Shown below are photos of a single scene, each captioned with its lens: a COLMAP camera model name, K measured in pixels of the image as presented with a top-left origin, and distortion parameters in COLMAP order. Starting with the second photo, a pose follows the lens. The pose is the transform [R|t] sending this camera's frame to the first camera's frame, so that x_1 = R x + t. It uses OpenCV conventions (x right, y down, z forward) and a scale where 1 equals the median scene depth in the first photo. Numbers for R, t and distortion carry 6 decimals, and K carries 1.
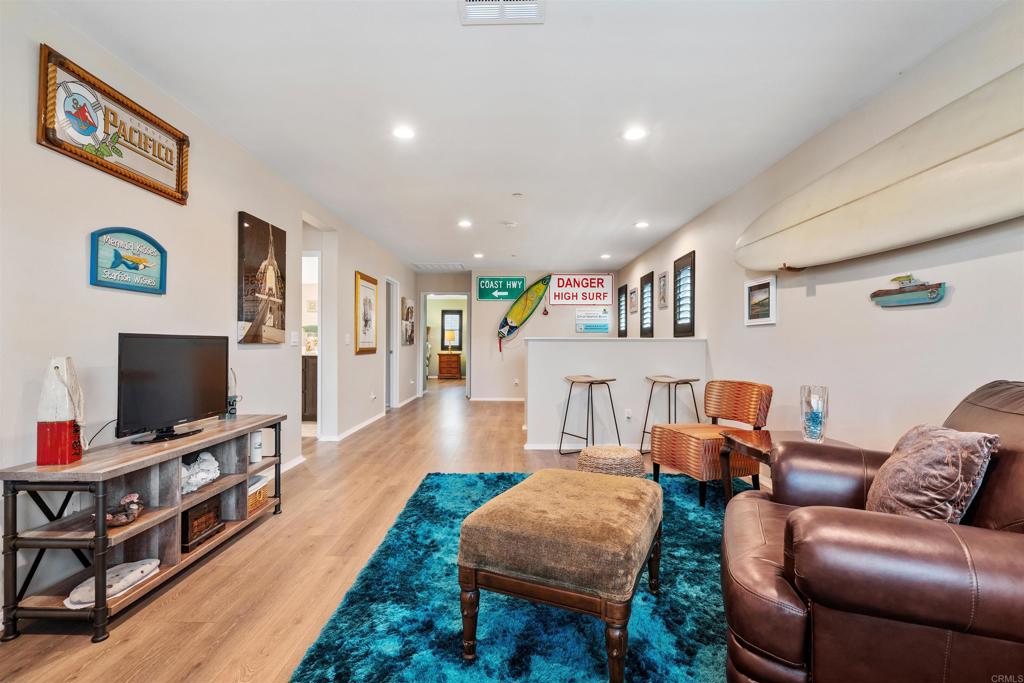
lens RADIAL K [[475.4, 0, 505.8], [0, 475.4, 345.3], [0, 0, 1]] dist [0.003482, 0.000751]
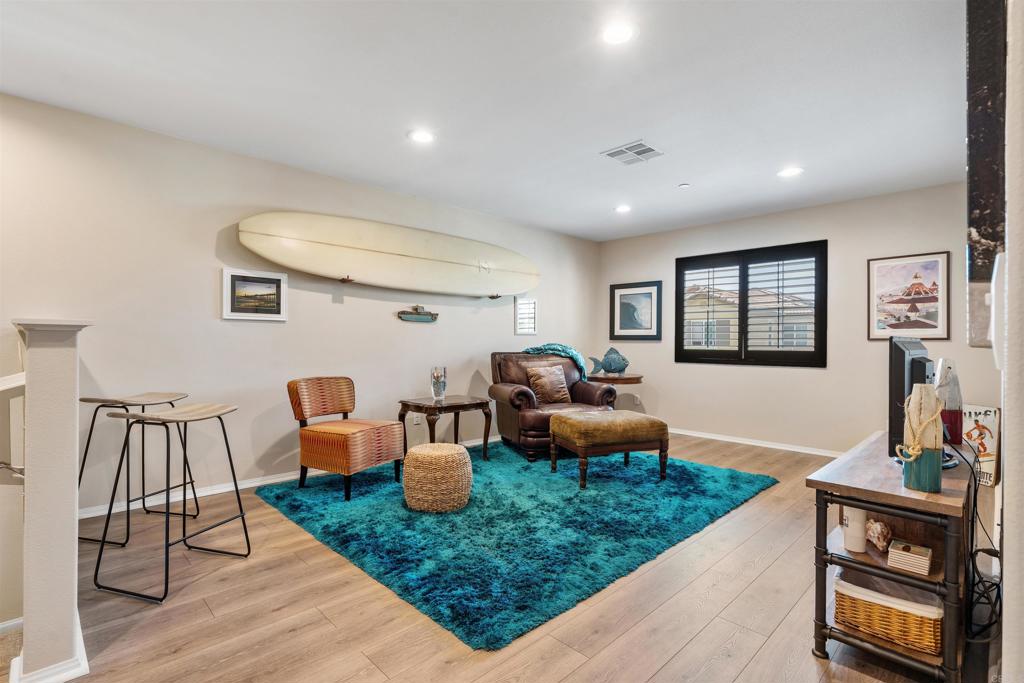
lens RADIAL K [[475.4, 0, 505.8], [0, 475.4, 345.3], [0, 0, 1]] dist [0.003482, 0.000751]
pose [[-0.705622, -0.007783, 0.708545, -0.586646], [-0.003098, 0.999964, 0.007900, -0.002597], [-0.708581, 0.003379, -0.705621, 1.598034]]
